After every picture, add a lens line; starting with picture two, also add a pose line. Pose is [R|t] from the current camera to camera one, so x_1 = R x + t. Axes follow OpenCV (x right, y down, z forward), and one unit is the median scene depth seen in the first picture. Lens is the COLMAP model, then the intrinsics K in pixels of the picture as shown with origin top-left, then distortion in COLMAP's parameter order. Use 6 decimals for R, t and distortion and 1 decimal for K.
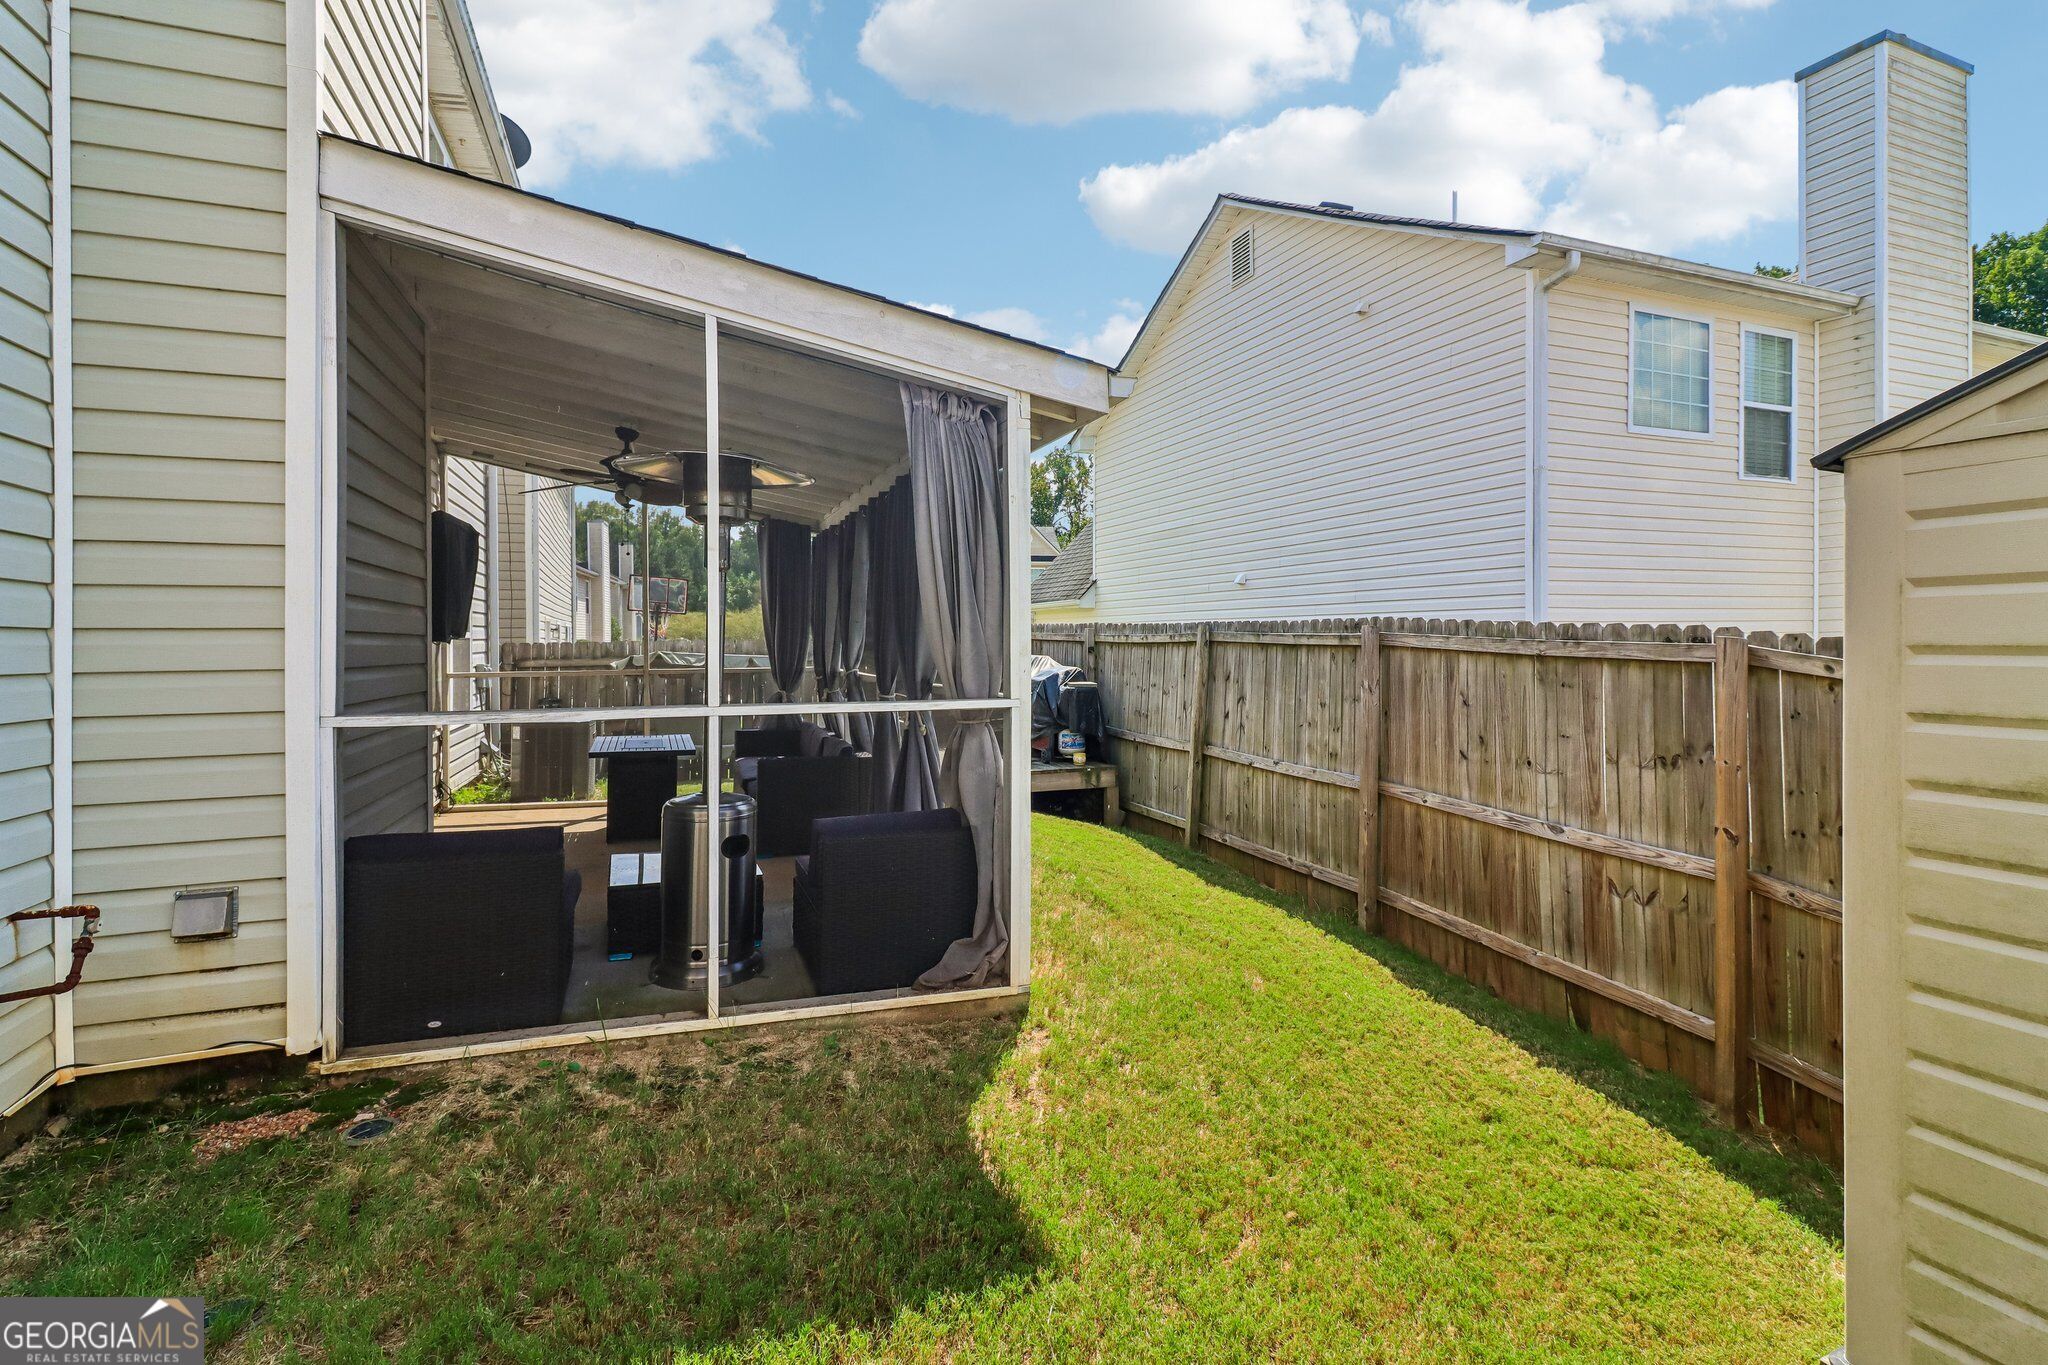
lens RADIAL K [[960.9, 0, 1055.7], [0, 960.9, 627.6], [0, 0, 1]] dist [0.013635, -0.009112]
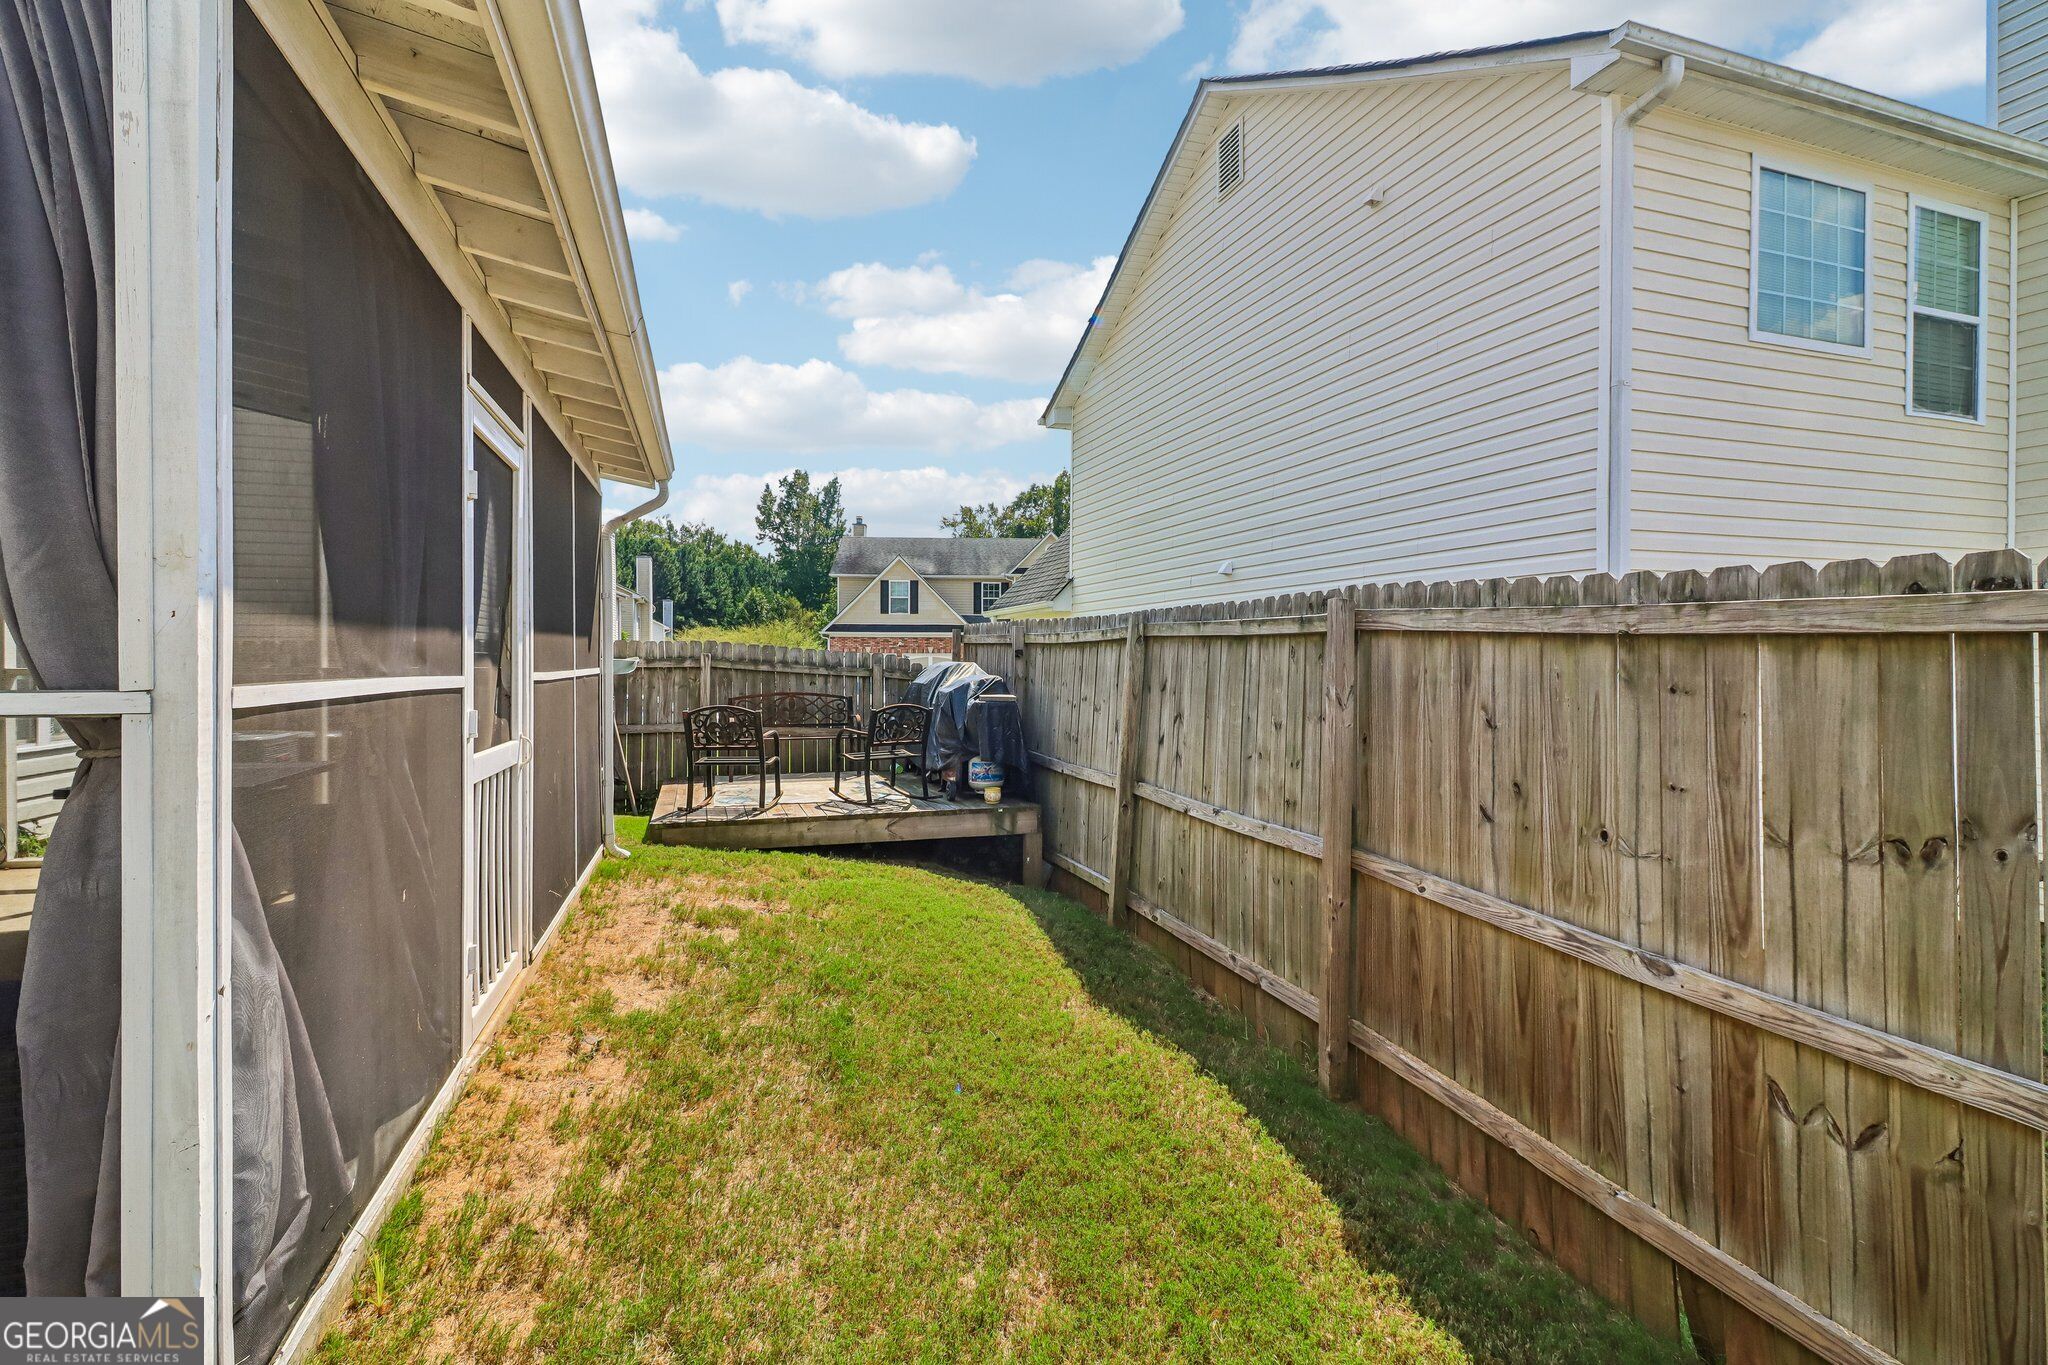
lens RADIAL K [[960.9, 0, 1062.3], [0, 960.9, 652.7], [0, 0, 1]] dist [0.013635, -0.009112]
pose [[0.998694, 0.004665, -0.050875, 0.175463], [-0.004493, 0.999984, 0.003509, 0.030885], [0.050891, -0.003276, 0.998699, 0.363425]]
